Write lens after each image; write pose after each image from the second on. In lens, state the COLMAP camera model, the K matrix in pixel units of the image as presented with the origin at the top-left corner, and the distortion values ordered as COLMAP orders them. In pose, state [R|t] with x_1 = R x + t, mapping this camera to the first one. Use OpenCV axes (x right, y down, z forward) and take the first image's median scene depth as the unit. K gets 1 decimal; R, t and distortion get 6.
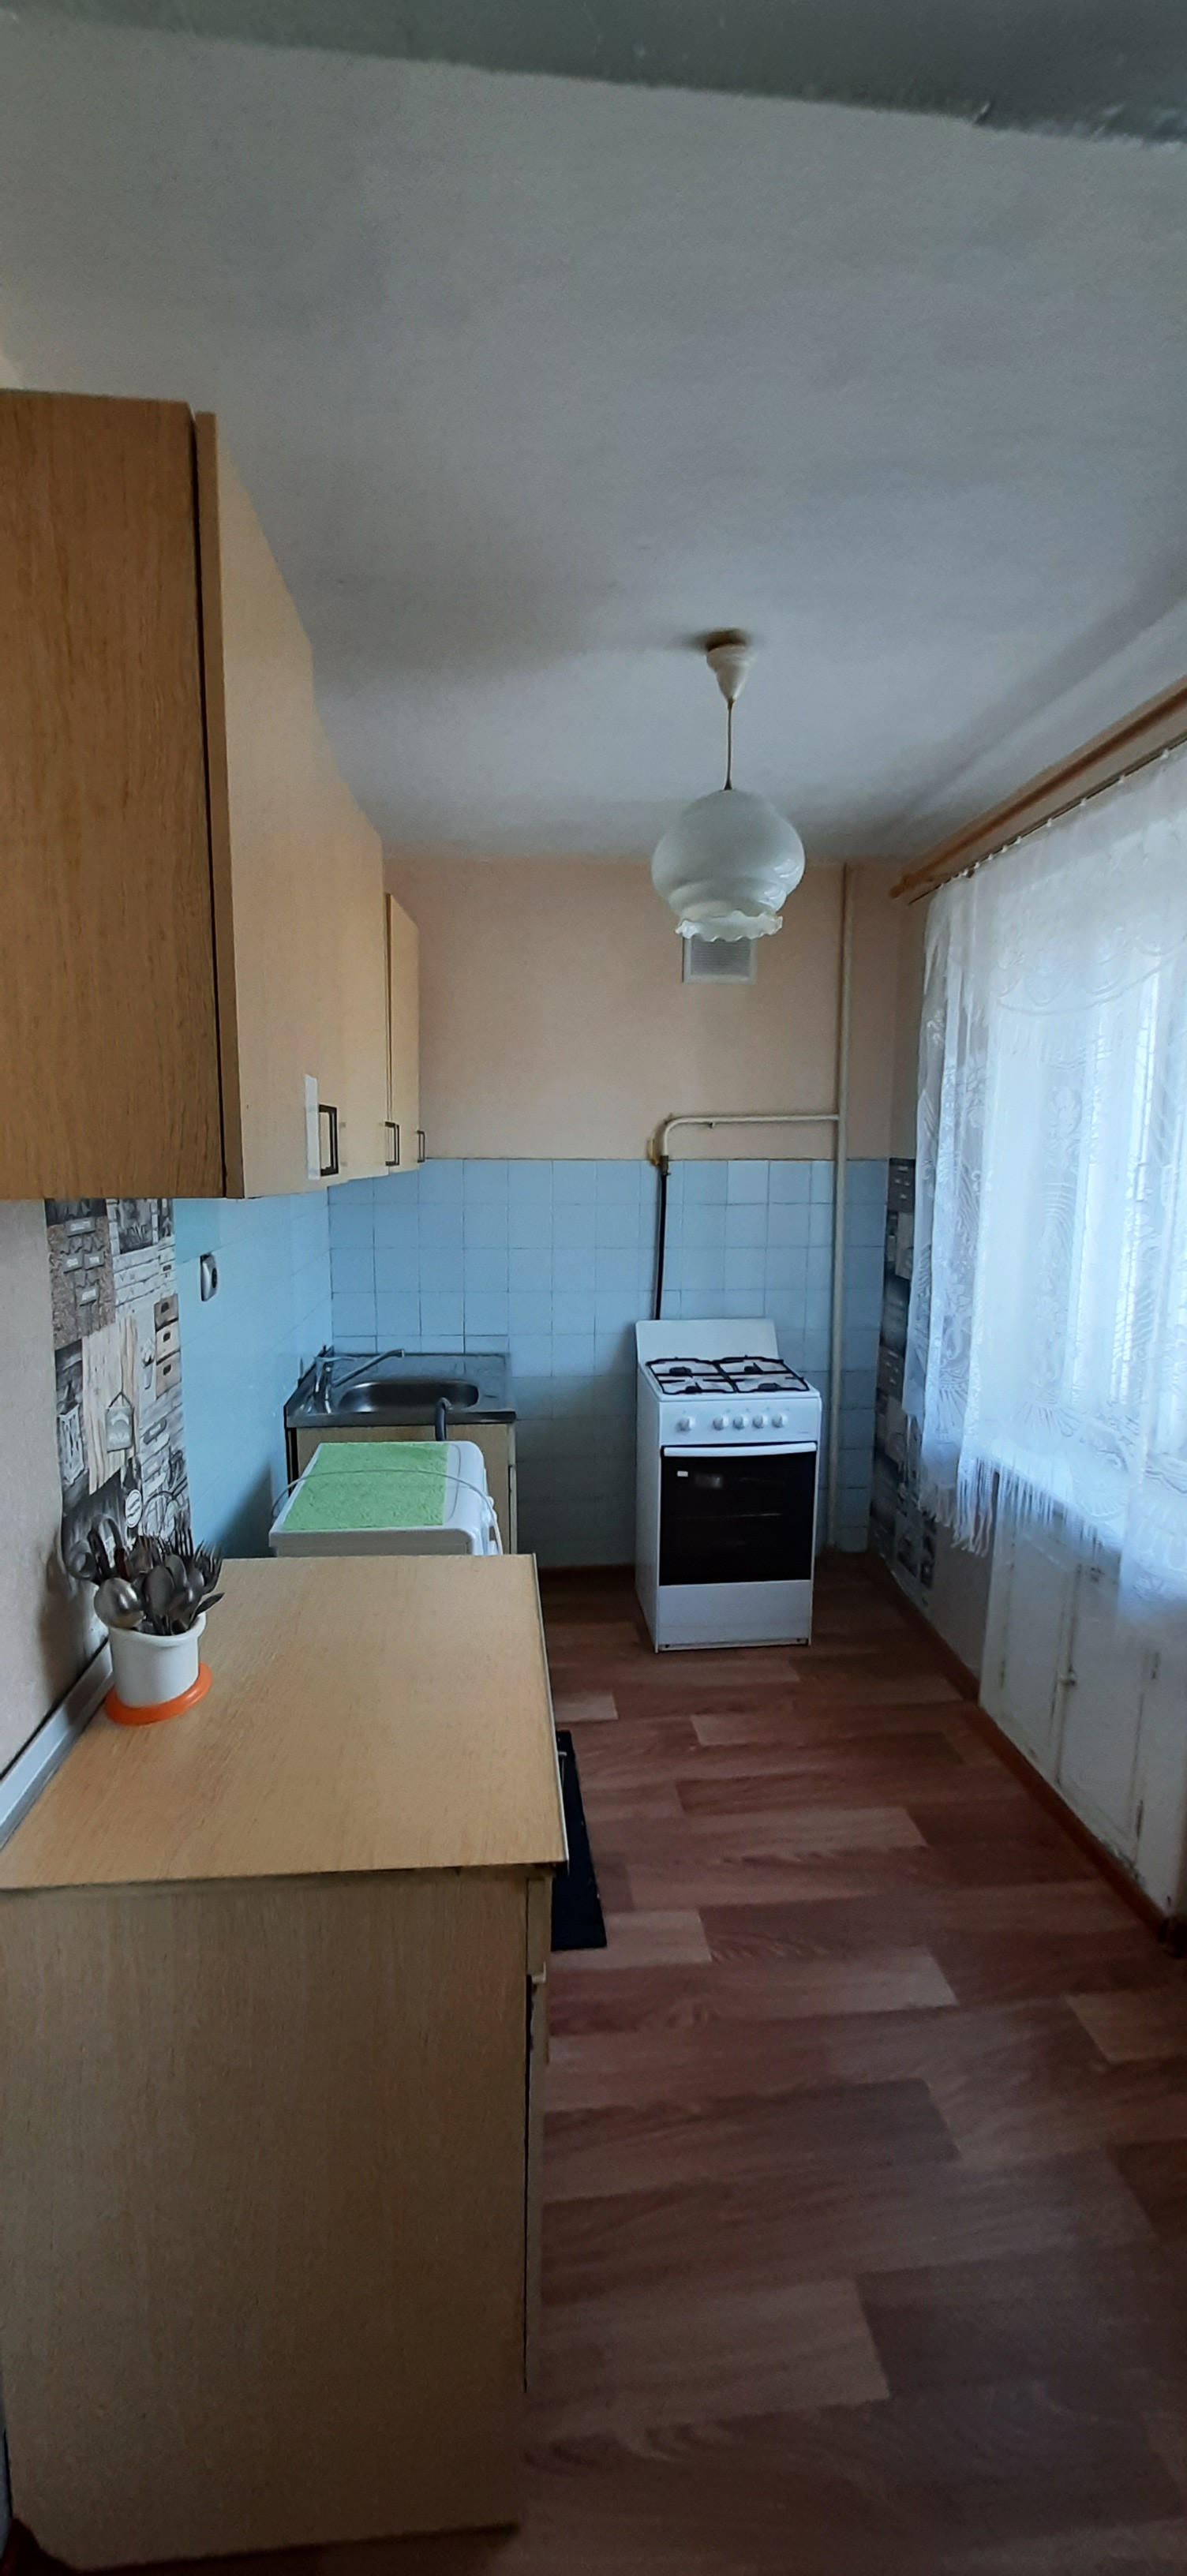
lens RADIAL K [[1023.0, 0, 580.7], [0, 1023.0, 1304.2], [0, 0, 1]] dist [-0.002342, 0.000295]
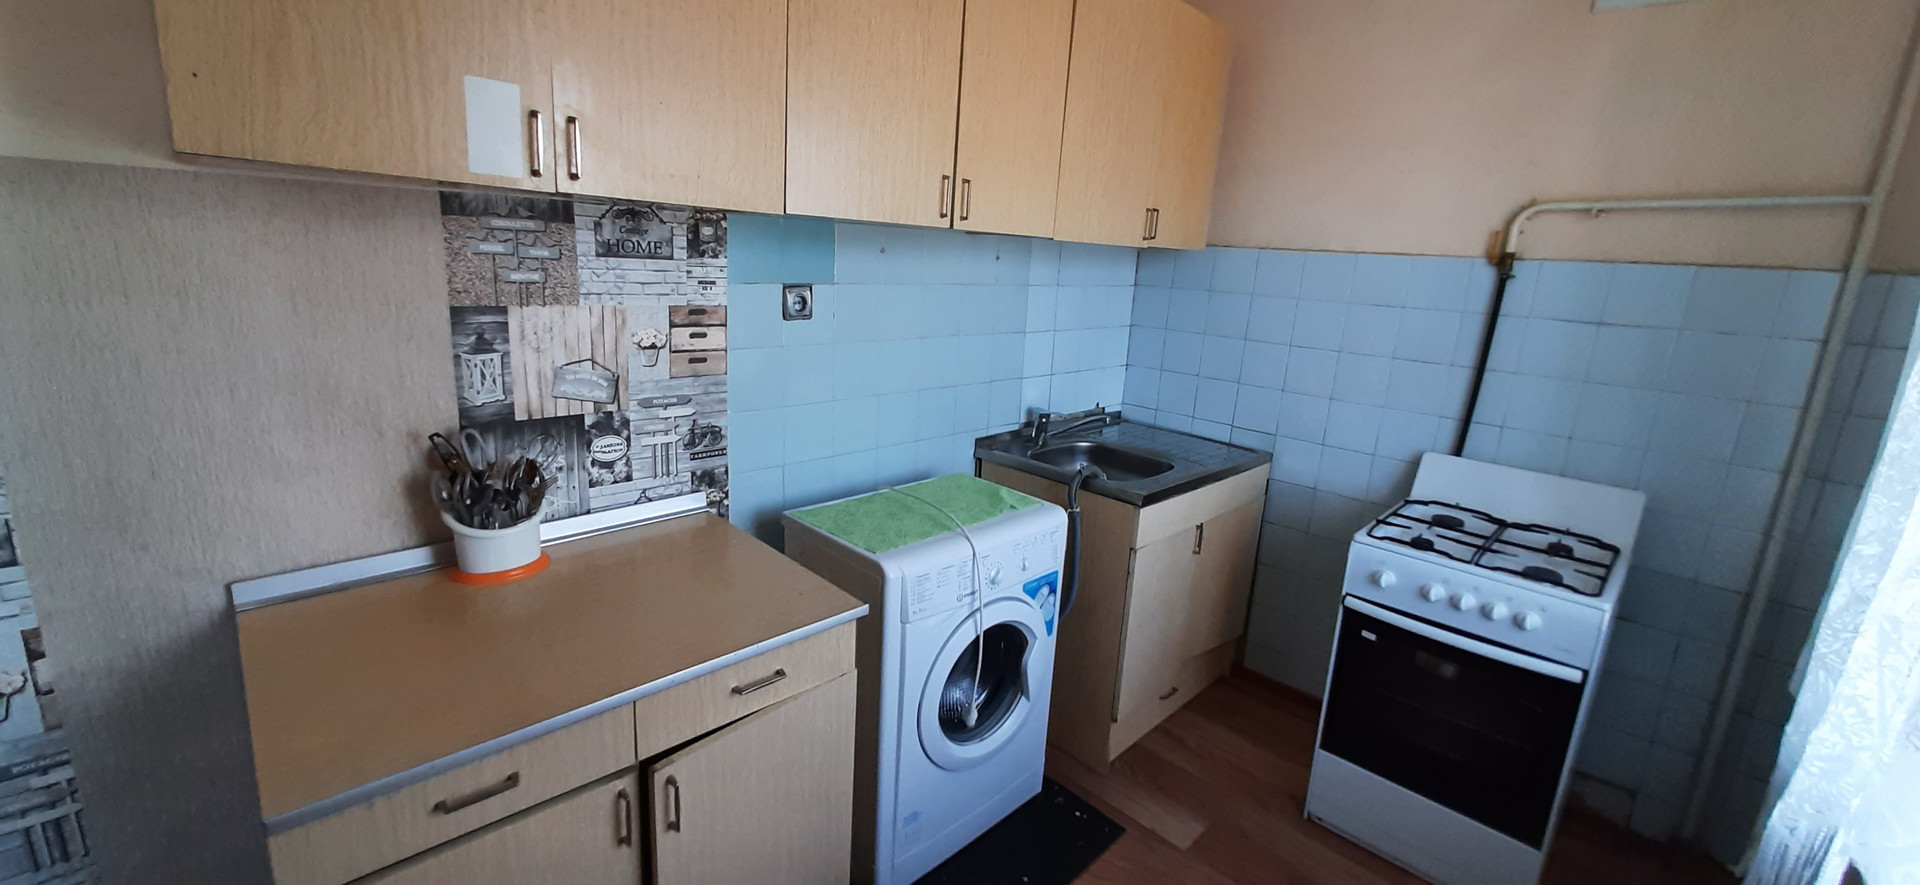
lens RADIAL K [[762.4, 0, 947.7], [0, 762.4, 436.7], [0, 0, 1]] dist [-0.002342, 0.000295]
pose [[0.640811, 0.214714, -0.737061, 0.288260], [-0.169892, 0.975950, 0.136598, -0.015313], [0.748664, 0.037687, 0.661877, 0.323589]]
